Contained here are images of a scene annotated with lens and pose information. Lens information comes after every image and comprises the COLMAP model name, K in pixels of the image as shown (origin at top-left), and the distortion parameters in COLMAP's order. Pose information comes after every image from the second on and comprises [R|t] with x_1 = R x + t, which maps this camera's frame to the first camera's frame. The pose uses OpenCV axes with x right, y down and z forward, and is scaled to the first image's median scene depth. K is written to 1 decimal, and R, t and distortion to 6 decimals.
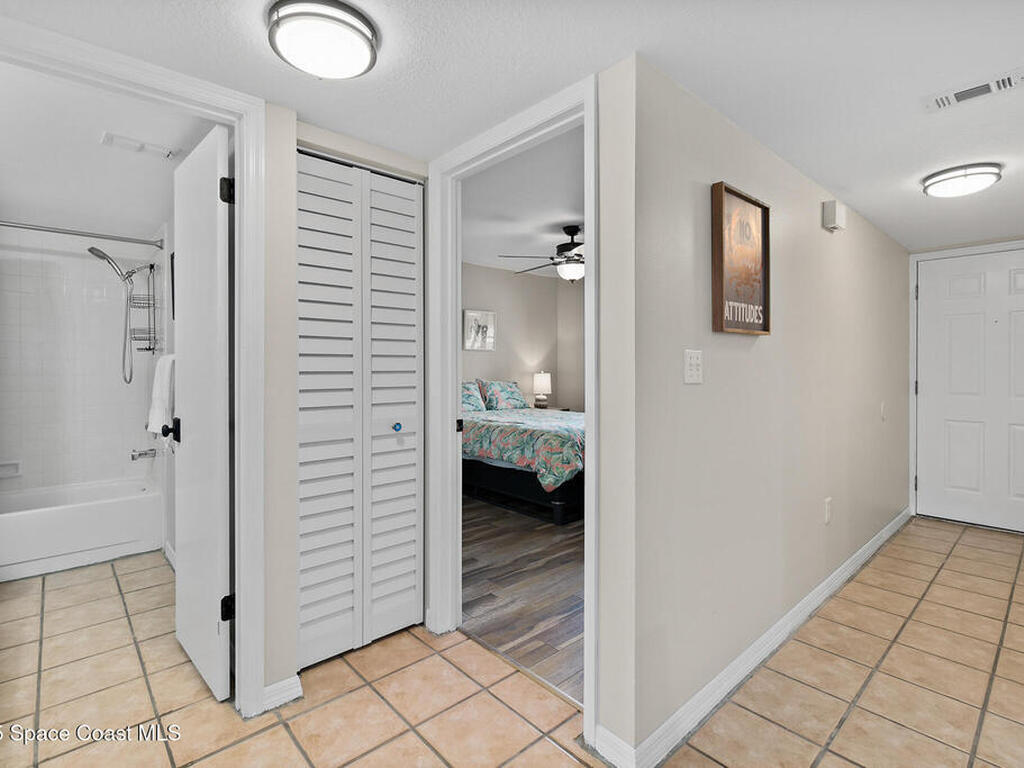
lens RADIAL K [[505.7, 0, 496.8], [0, 505.7, 370.1], [0, 0, 1]] dist [0.002133, 0.000311]
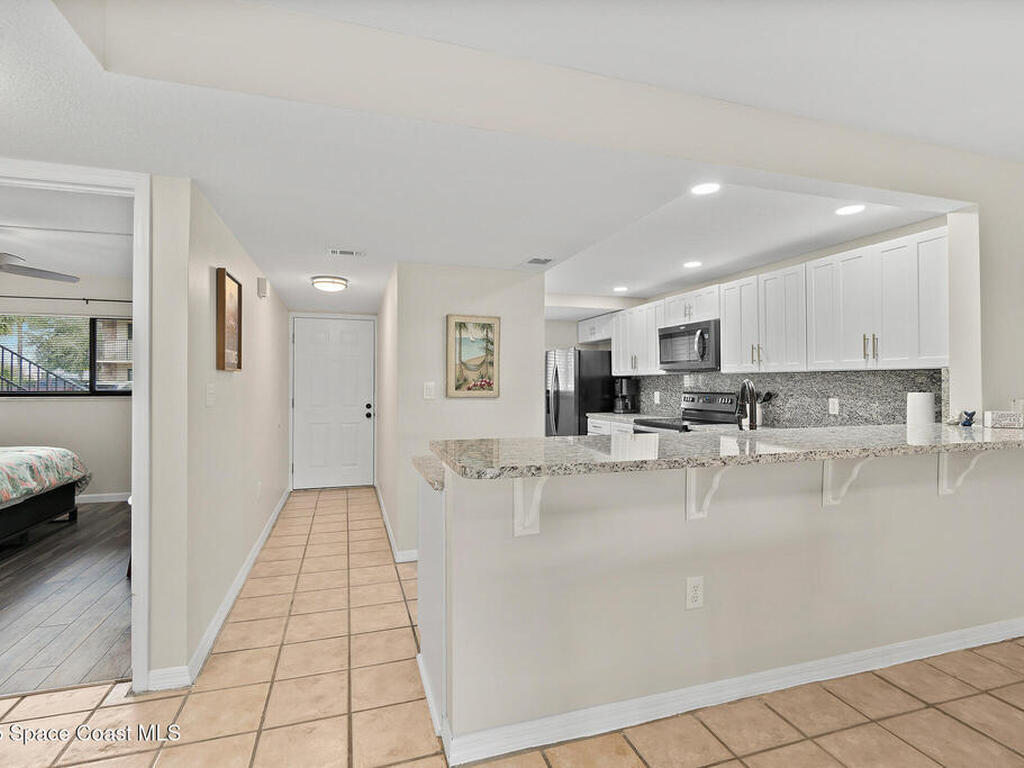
lens RADIAL K [[497.4, 0, 501.4], [0, 497.4, 382.5], [0, 0, 1]] dist [0.000969, 0.000114]
pose [[0.410450, 0.007292, 0.911854, -0.484781], [0.000847, 0.999965, -0.008378, -0.025119], [-0.911883, 0.004211, 0.410429, -0.285959]]
